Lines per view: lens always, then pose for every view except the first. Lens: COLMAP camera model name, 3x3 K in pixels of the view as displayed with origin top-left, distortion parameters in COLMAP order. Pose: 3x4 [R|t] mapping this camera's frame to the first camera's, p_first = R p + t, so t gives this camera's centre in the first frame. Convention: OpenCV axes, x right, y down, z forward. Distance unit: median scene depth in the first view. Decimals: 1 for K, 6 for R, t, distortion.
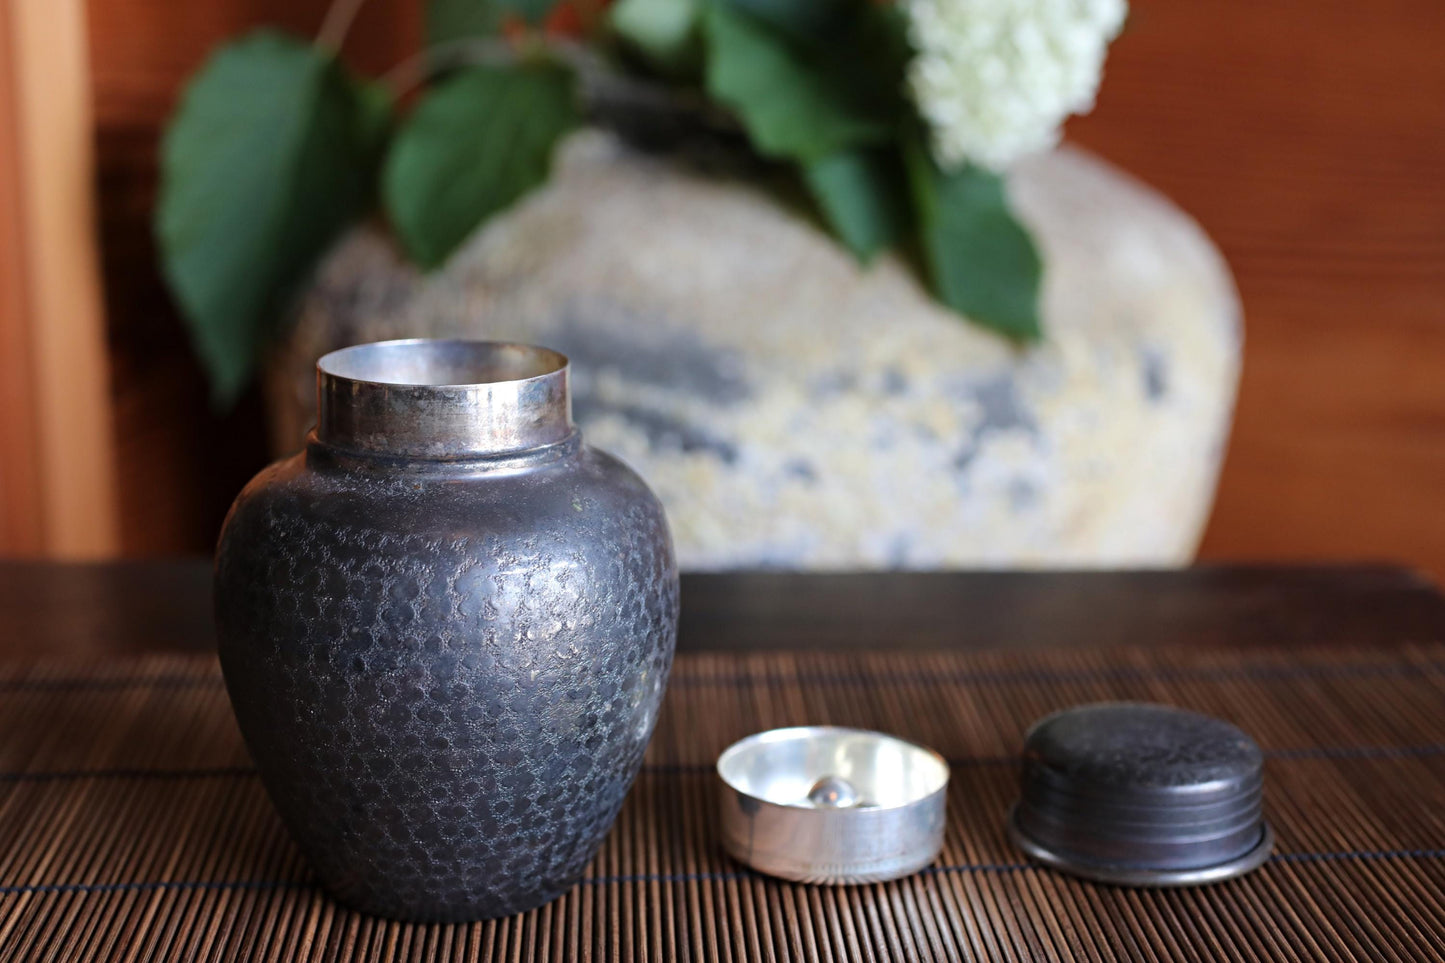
lens RADIAL K [[2285.4, 0, 719.4], [0, 2285.4, 522.8], [0, 0, 1]] dist [-0.001058, 0.126568]
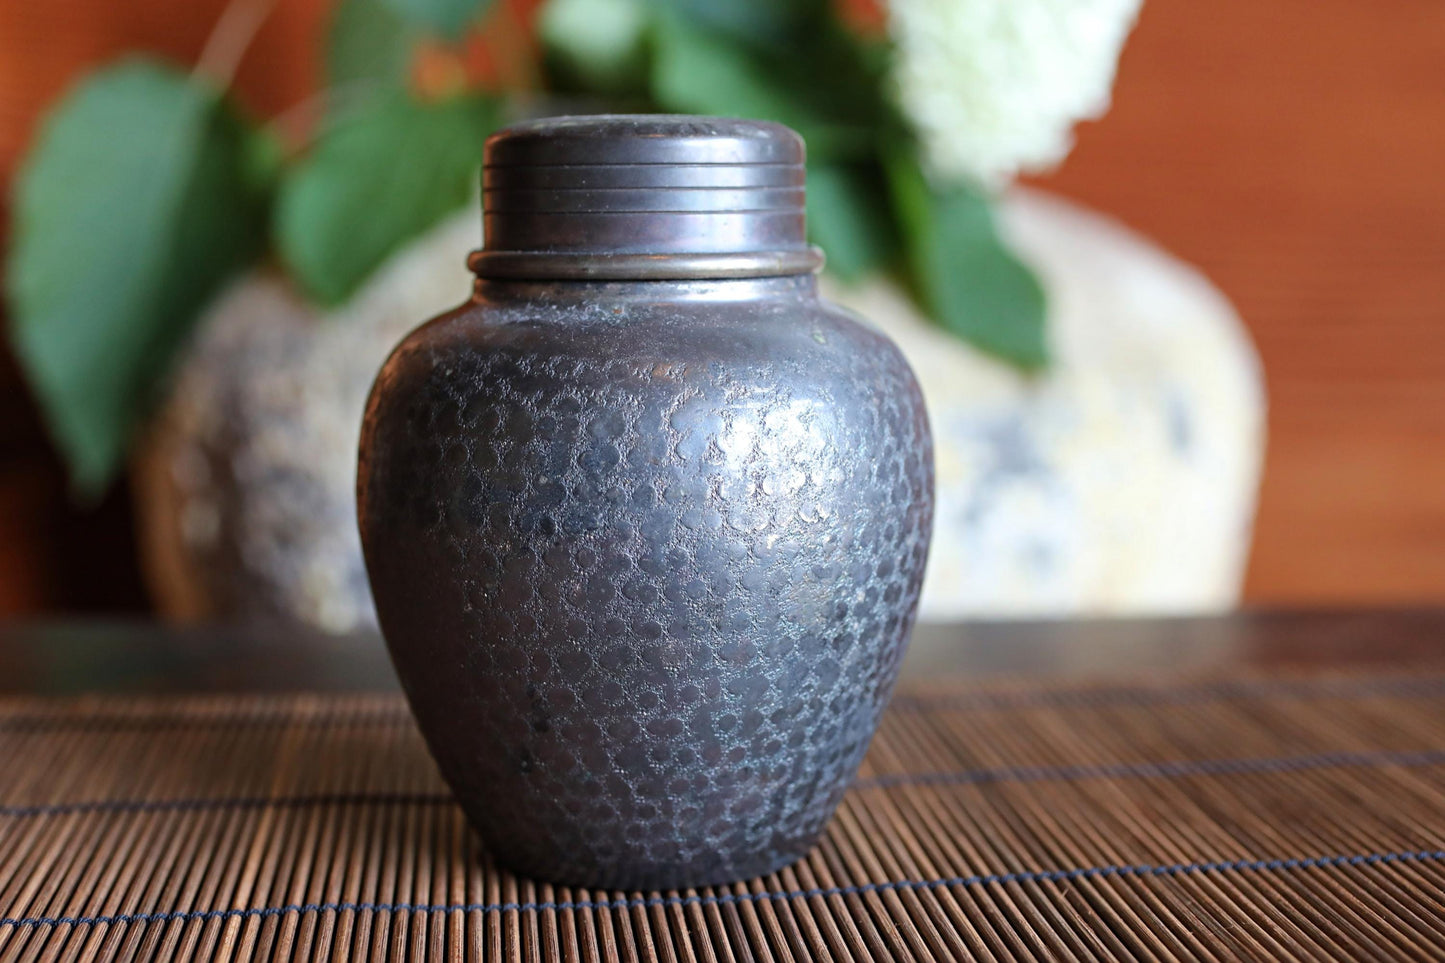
lens RADIAL K [[2285.4, 0, 719.4], [0, 2285.4, 522.8], [0, 0, 1]] dist [-0.001058, 0.126568]
pose [[0.999345, -0.013815, -0.033433, -0.071518], [0.009820, 0.993102, -0.116845, 0.148617], [0.034816, 0.116440, 0.992587, 0.224941]]
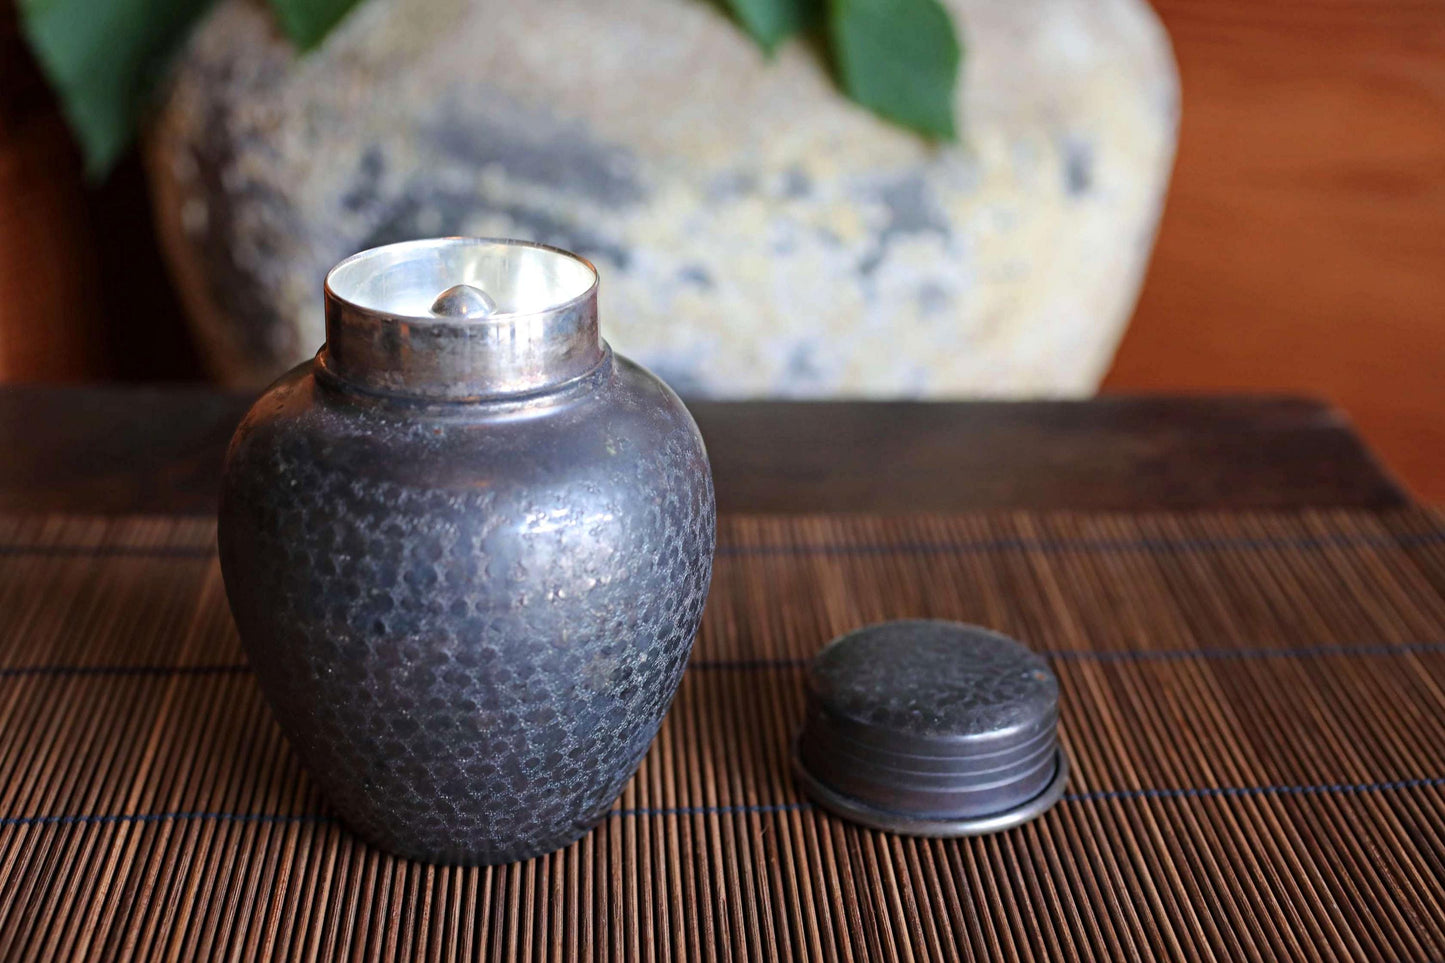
lens RADIAL K [[2285.4, 0, 719.4], [0, 2285.4, 522.8], [0, 0, 1]] dist [-0.001058, 0.126568]
pose [[0.999931, 0.001920, 0.011608, -0.029003], [-0.003812, 0.986246, 0.165239, -0.131677], [-0.011131, -0.165272, 0.986185, 0.081598]]
